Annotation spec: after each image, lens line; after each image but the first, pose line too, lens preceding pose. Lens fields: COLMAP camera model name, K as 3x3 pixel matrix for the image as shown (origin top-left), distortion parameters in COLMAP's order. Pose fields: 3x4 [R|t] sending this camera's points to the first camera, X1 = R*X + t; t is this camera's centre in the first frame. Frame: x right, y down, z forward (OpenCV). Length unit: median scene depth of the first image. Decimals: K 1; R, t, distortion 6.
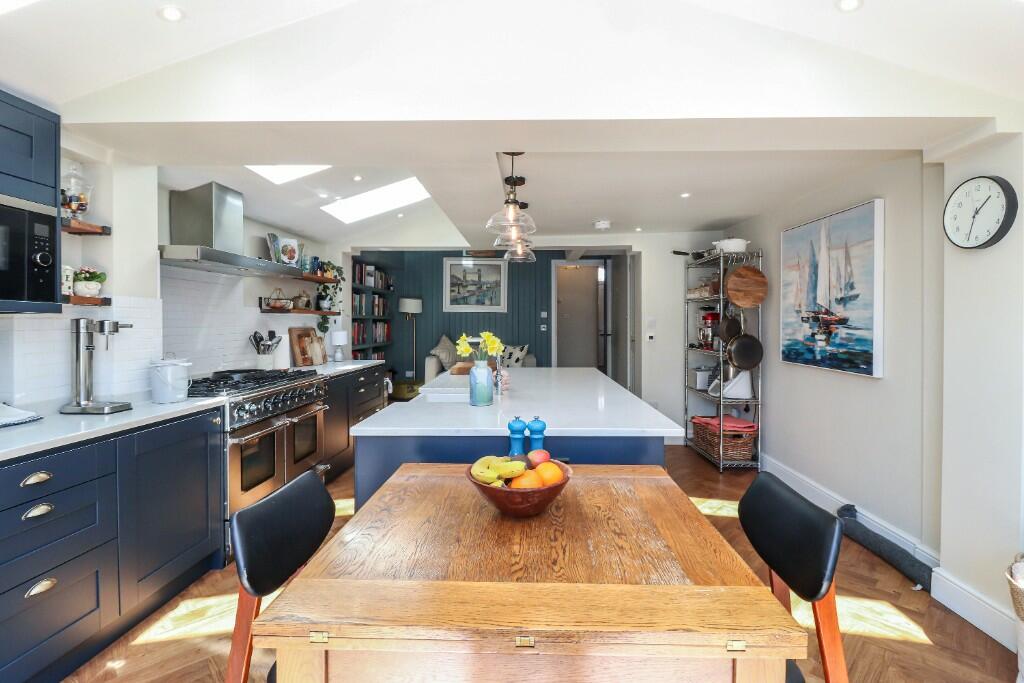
lens RADIAL K [[474.8, 0, 511.3], [0, 474.8, 332.3], [0, 0, 1]] dist [-0.012408, -0.000068]
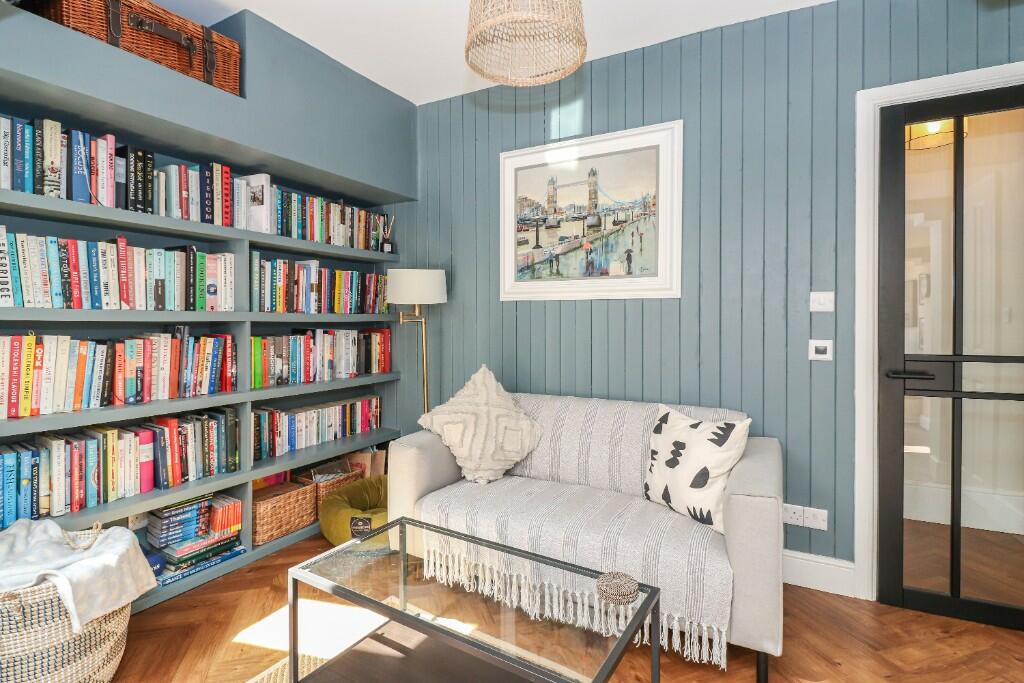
lens RADIAL K [[524.6, 0, 495.2], [0, 524.6, 327.3], [0, 0, 1]] dist [0.003251, 0.000103]
pose [[0.887830, -0.001967, -0.460167, 0.041056], [-0.005906, 0.999860, -0.015670, -0.016503], [0.460133, 0.016630, 0.887694, 0.642372]]
